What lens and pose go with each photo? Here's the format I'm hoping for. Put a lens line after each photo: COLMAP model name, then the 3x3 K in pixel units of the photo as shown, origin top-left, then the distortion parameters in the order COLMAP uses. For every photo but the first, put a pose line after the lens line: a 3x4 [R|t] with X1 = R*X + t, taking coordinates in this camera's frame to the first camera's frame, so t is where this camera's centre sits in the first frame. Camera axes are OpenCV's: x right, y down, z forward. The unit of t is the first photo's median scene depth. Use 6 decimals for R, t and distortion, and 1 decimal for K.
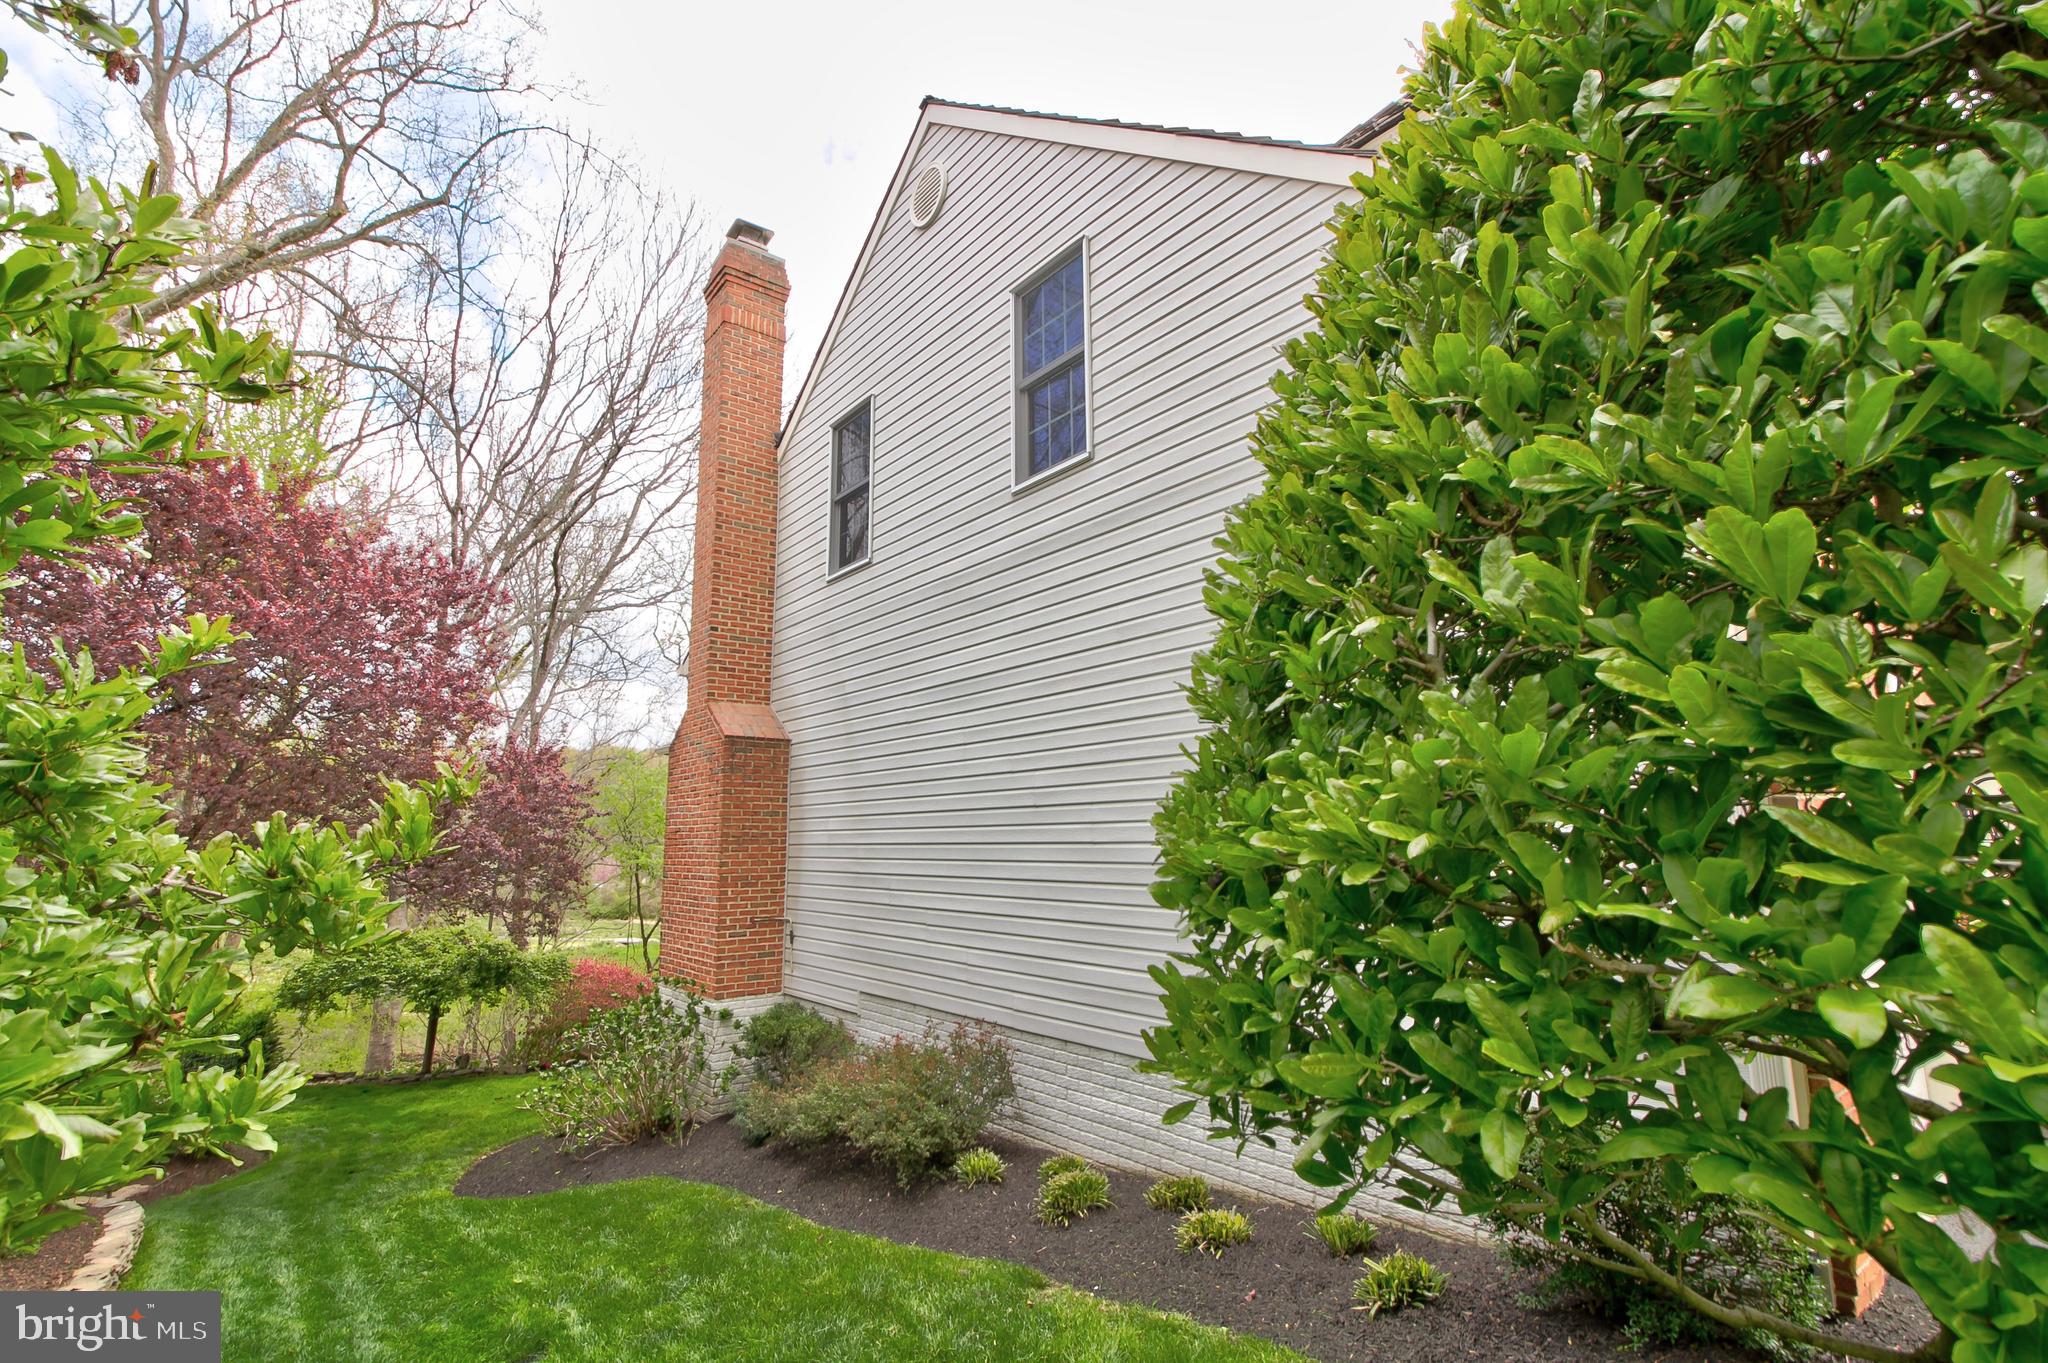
lens RADIAL K [[954.3, 0, 1022.9], [0, 954.3, 696.4], [0, 0, 1]] dist [0.003372, 0.000357]
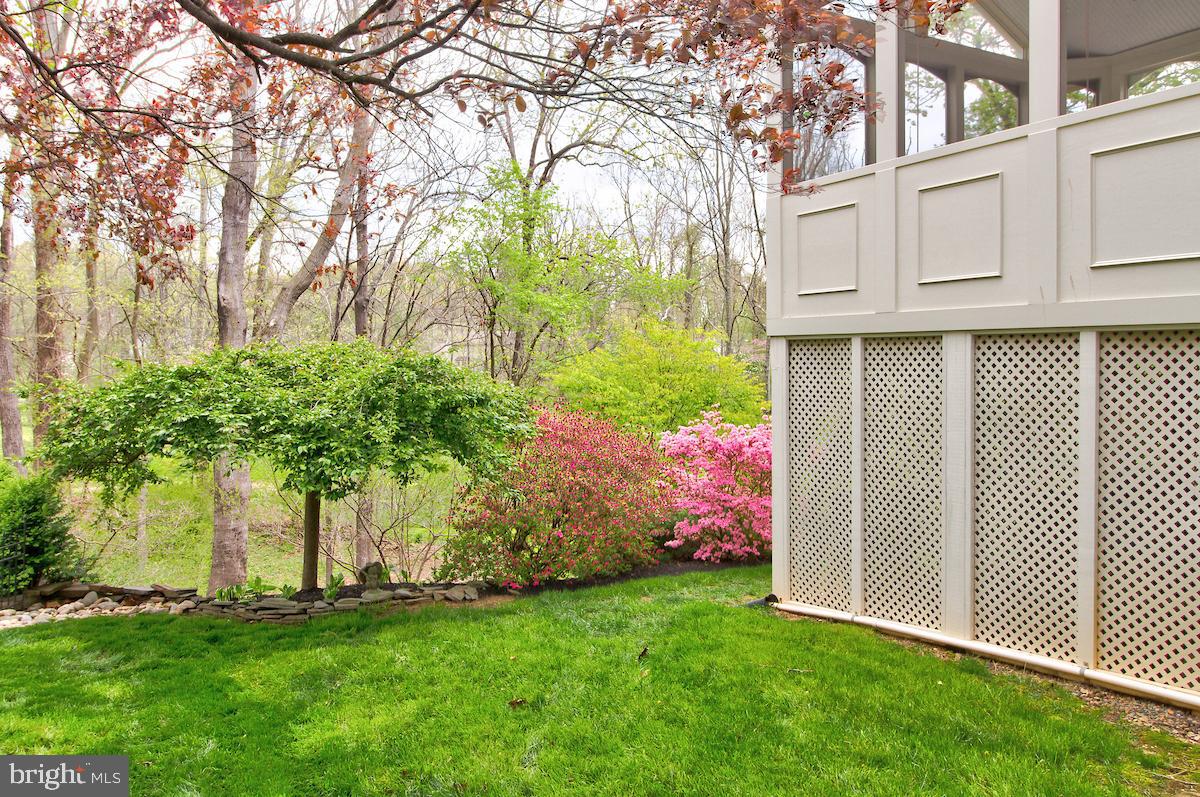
lens RADIAL K [[938.0, 0, 626.8], [0, 938.0, 395.6], [0, 0, 1]] dist [0.000308, 0.001728]
pose [[0.986307, 0.009396, -0.164651, -0.371728], [0.023469, 0.980218, 0.196523, 0.185051], [0.163241, -0.197696, 0.966576, 0.549948]]
